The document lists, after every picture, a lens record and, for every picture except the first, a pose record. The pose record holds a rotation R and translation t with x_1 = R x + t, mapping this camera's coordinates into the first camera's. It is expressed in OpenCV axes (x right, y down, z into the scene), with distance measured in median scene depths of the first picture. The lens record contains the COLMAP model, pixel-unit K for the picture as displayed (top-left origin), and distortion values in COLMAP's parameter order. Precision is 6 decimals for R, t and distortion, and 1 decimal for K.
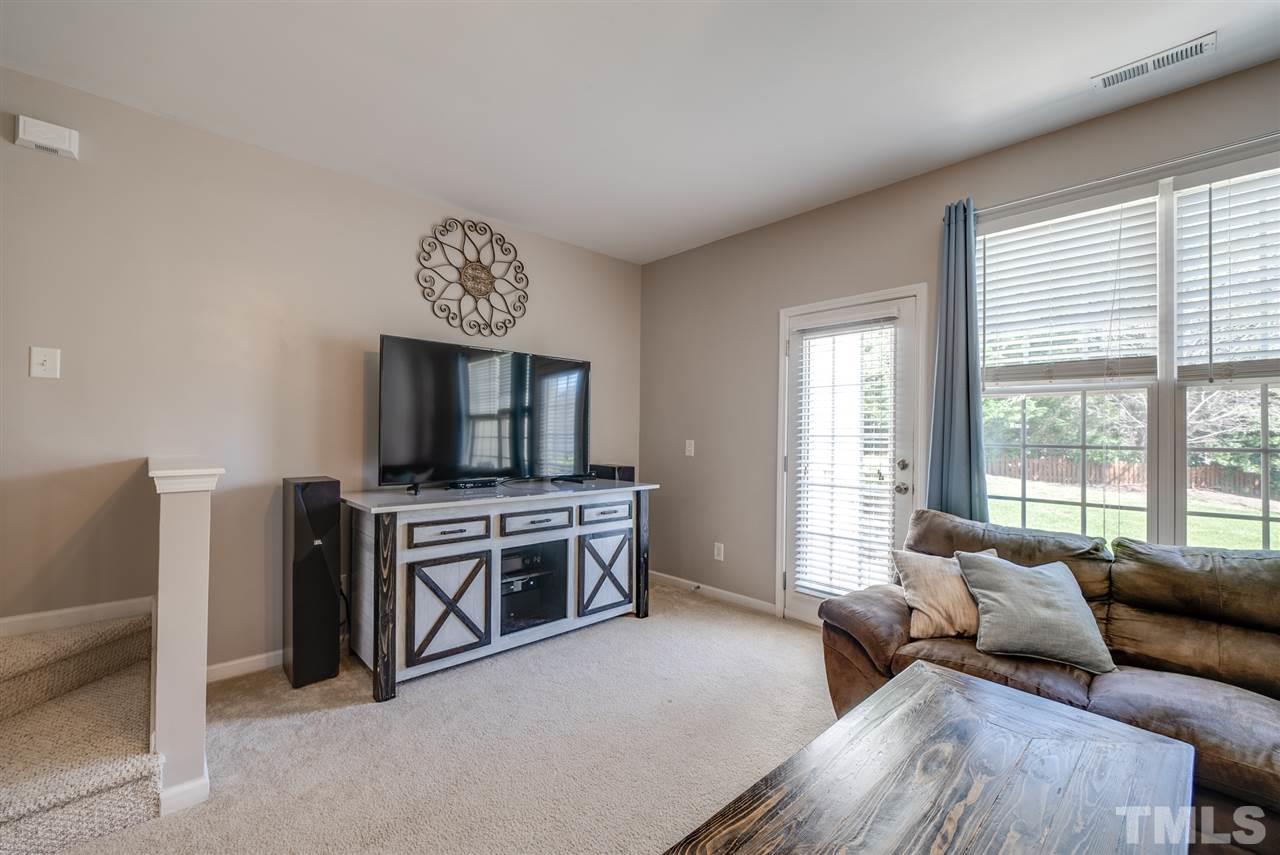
lens RADIAL K [[522.3, 0, 637.1], [0, 522.3, 430.9], [0, 0, 1]] dist [-0.006214, 0.000338]
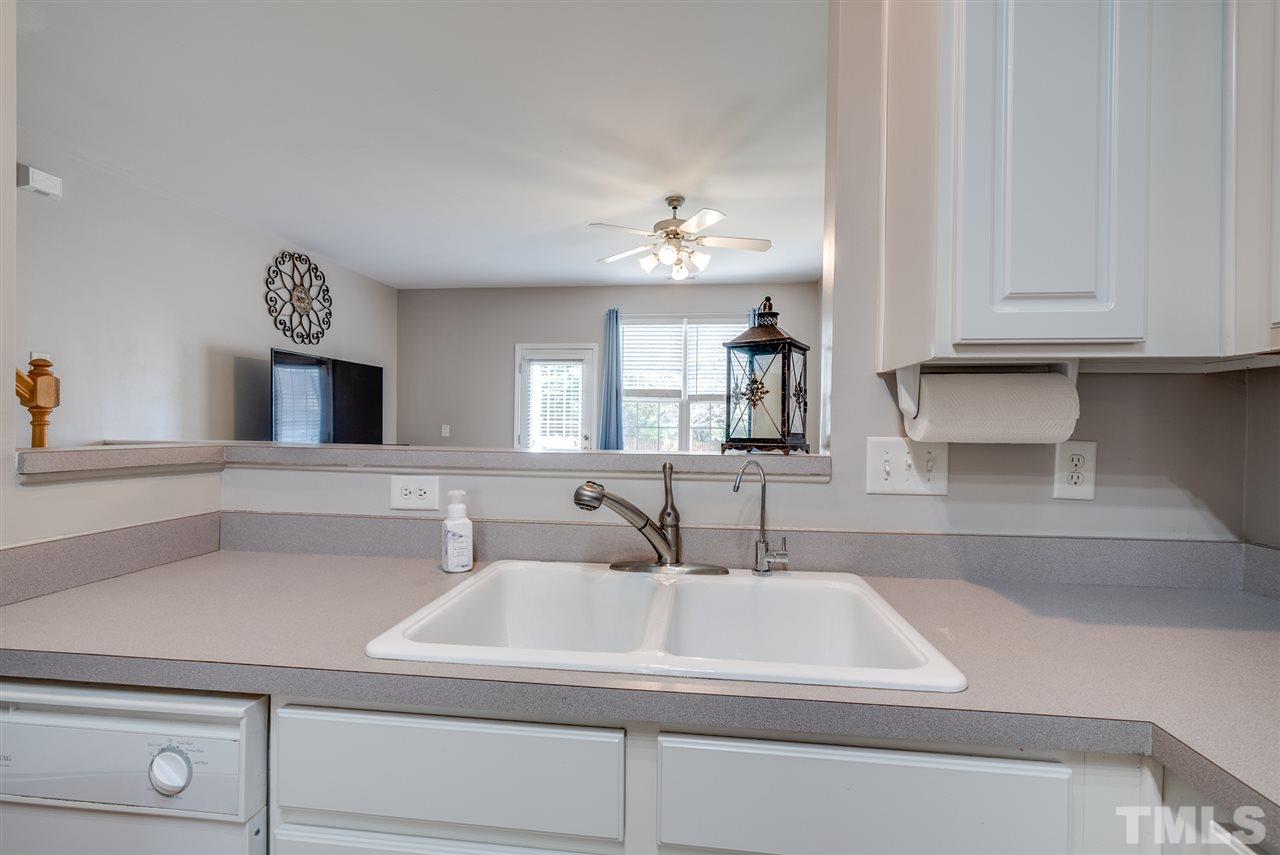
lens RADIAL K [[566.2, 0, 643.7], [0, 566.2, 430.5], [0, 0, 1]] dist [-0.001989, 0.000376]
pose [[0.760362, -0.010952, 0.649407, -0.741227], [-0.007299, 0.999651, 0.025404, -0.015646], [-0.649458, -0.024056, 0.760016, -0.780354]]
